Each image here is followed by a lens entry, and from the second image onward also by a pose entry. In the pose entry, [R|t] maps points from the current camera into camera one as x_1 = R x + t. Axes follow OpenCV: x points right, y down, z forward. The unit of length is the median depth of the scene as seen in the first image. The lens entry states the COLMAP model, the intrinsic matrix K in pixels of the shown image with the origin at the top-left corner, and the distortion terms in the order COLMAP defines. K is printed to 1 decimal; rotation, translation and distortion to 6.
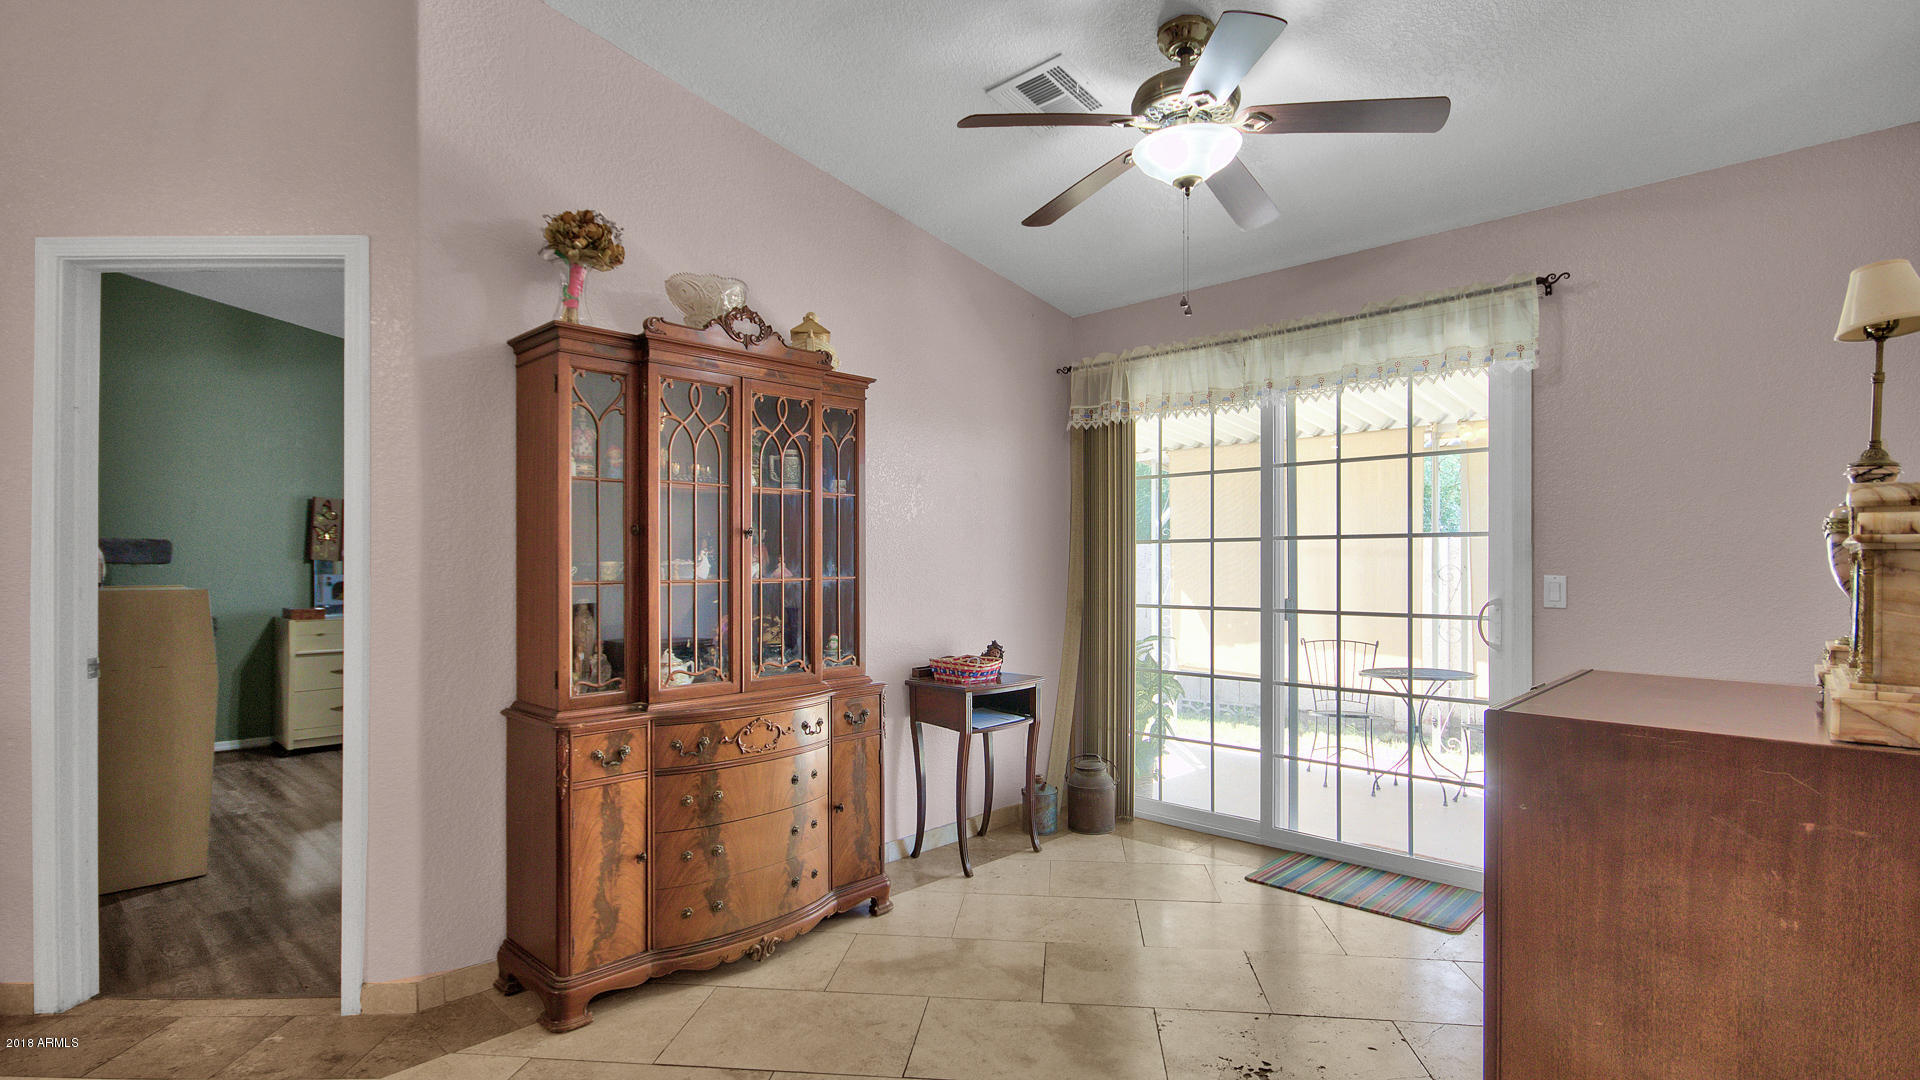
lens RADIAL K [[921.9, 0, 961.9], [0, 921.9, 555.6], [0, 0, 1]] dist [-0.004226, -0.000605]
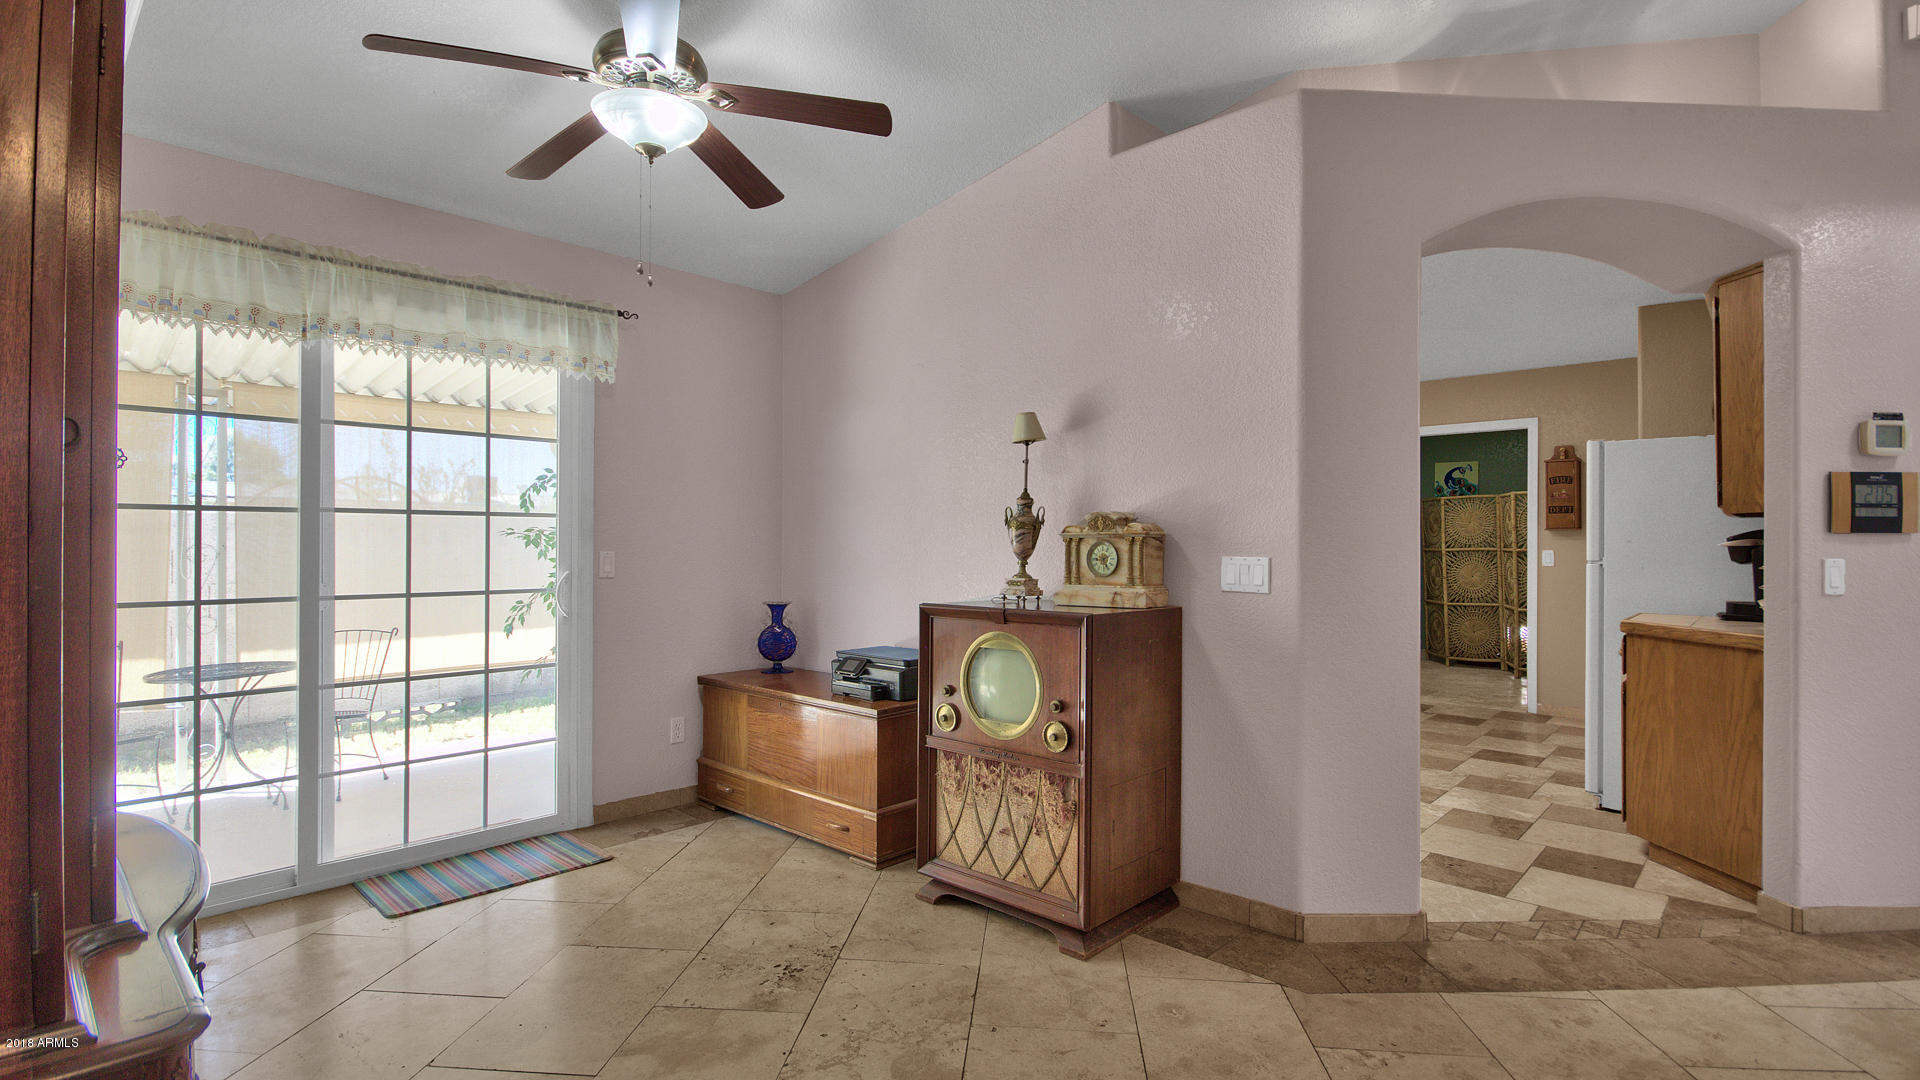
lens RADIAL K [[885.0, 0, 964.8], [0, 885.0, 536.8], [0, 0, 1]] dist [-0.003981, -0.000437]
pose [[-0.026479, 0.008742, 0.999611, -0.502141], [-0.011388, 0.999894, -0.009046, 0.006385], [-0.999585, -0.011623, -0.026377, 0.496057]]
